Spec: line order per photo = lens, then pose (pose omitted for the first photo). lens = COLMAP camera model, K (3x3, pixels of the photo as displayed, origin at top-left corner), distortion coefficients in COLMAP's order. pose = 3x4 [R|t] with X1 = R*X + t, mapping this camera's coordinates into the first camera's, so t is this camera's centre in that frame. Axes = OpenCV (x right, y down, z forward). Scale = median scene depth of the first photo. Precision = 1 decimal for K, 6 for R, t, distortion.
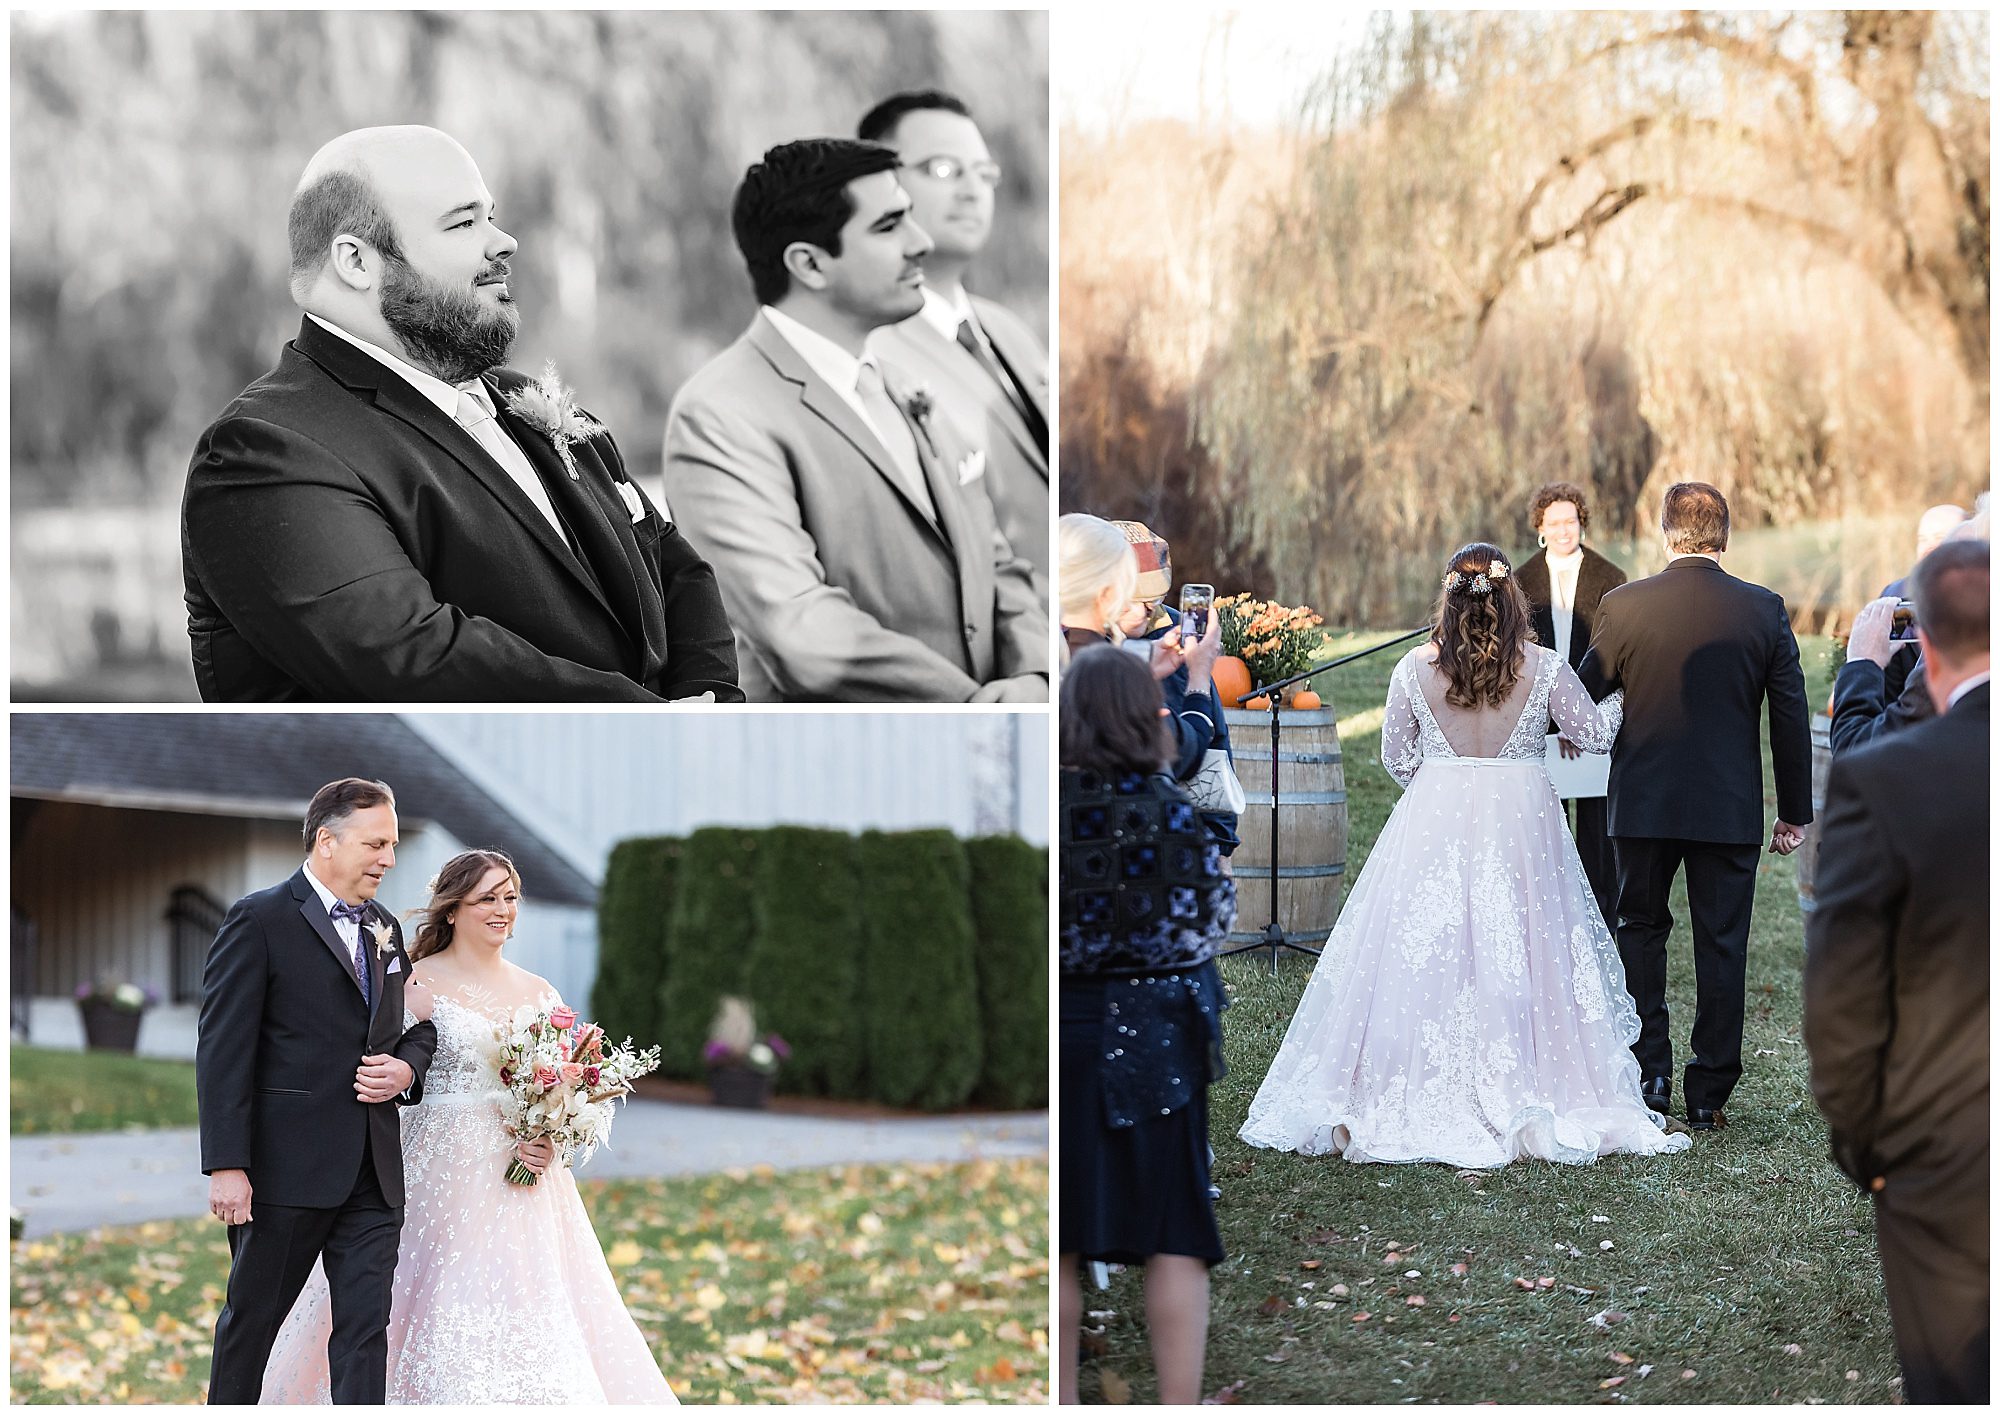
lens RADIAL K [[8005.0, 0, 1000.0], [0, 8005.0, 707.5], [0, 0, 1]] dist [0.144057, 0.254441]
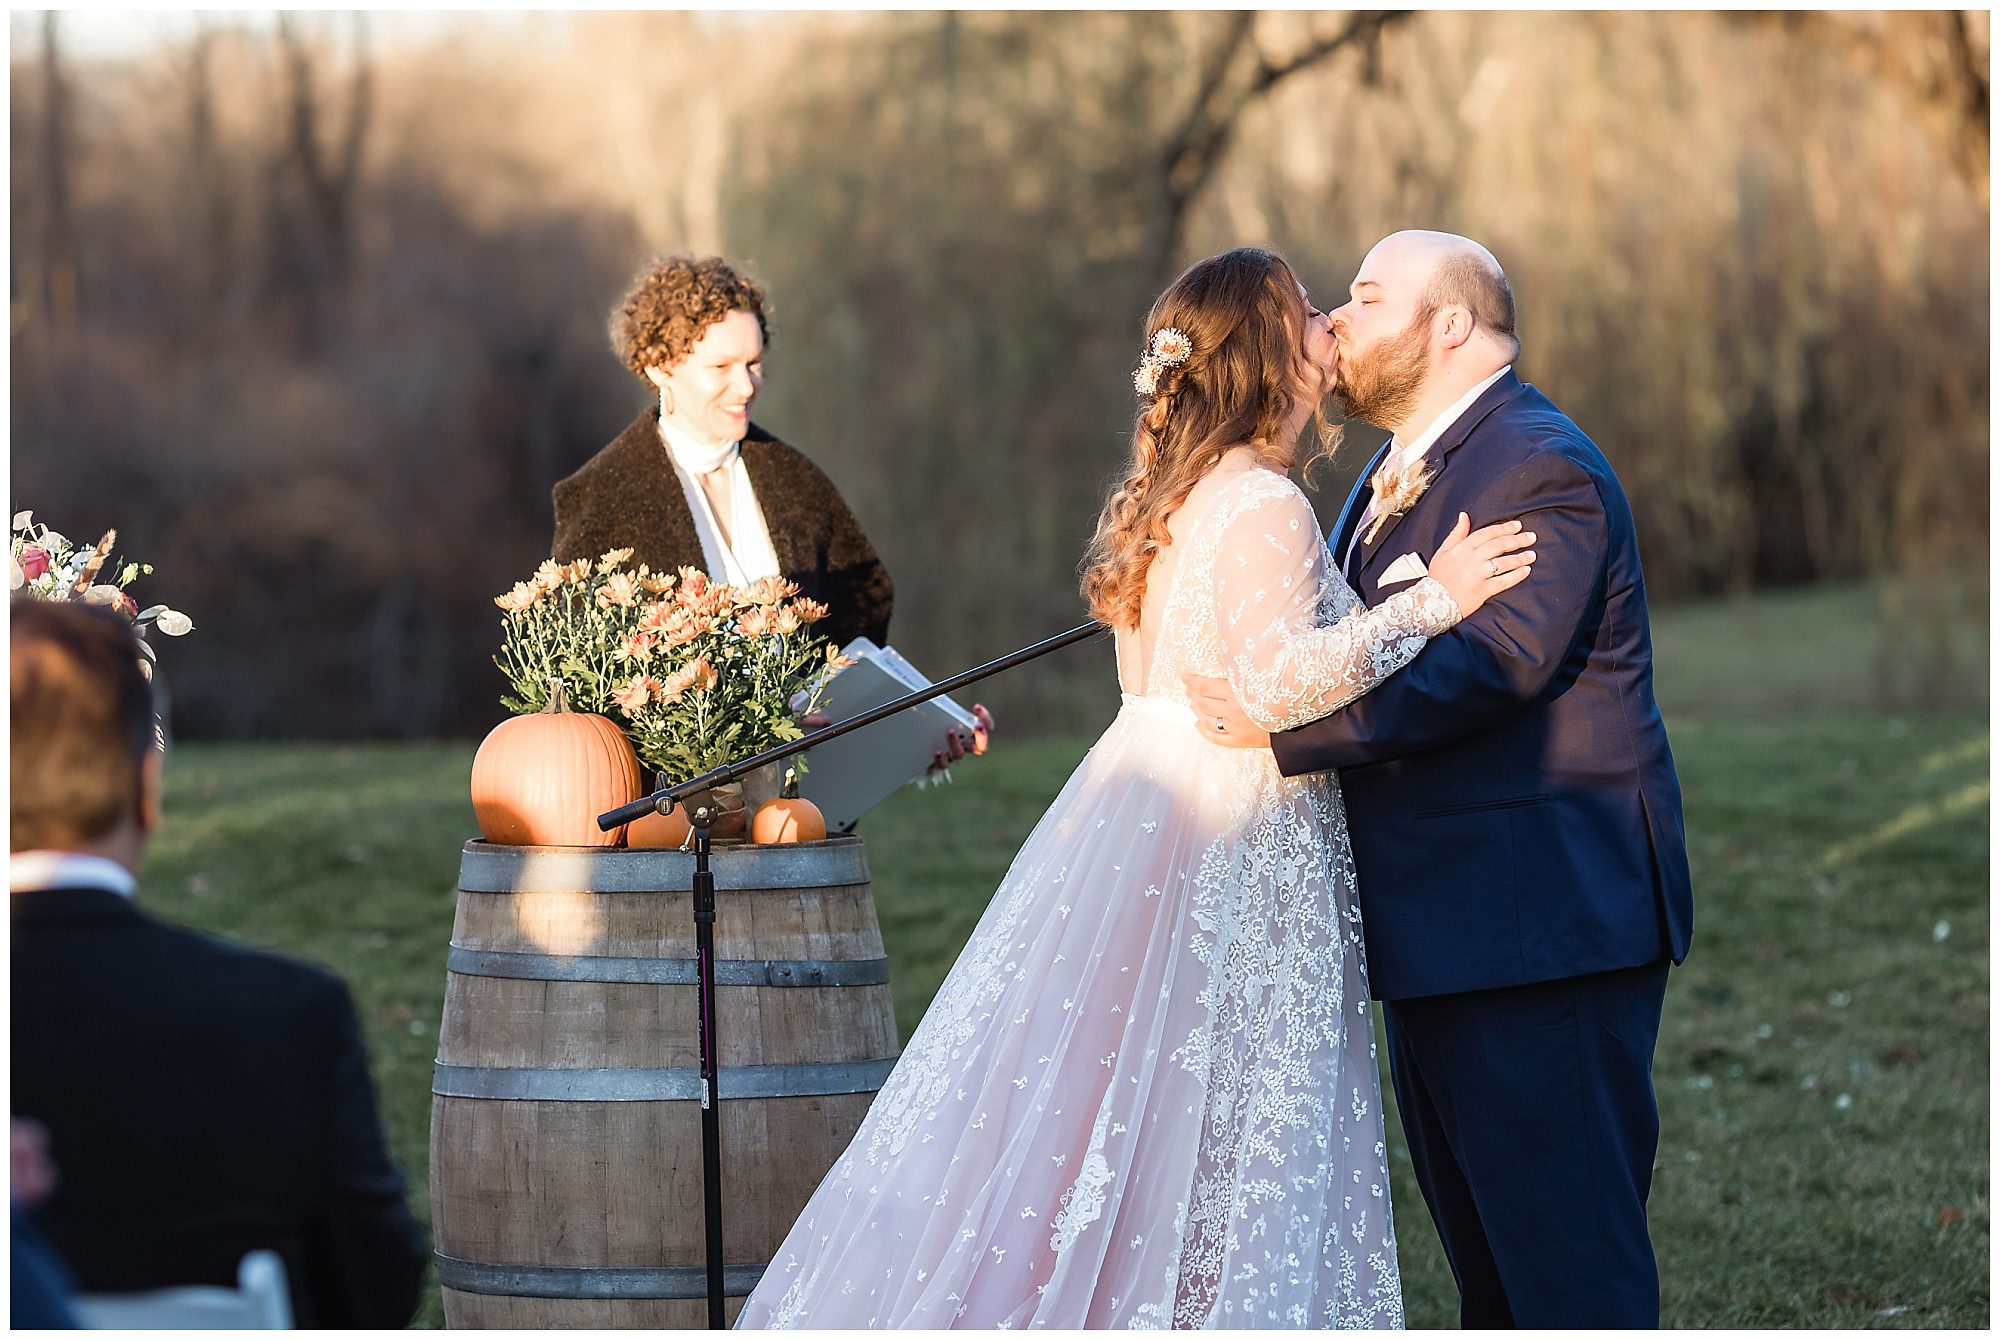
lens RADIAL K [[7787.8, 0, 1000.0], [0, 7787.8, 670.0], [0, 0, 1]] dist [0.061711, 0.615855]
pose [[0.998466, -0.035269, 0.042675, 0.032874], [0.037181, 0.998300, -0.044886, 0.008862], [-0.041019, 0.046404, 0.998080, 0.631947]]
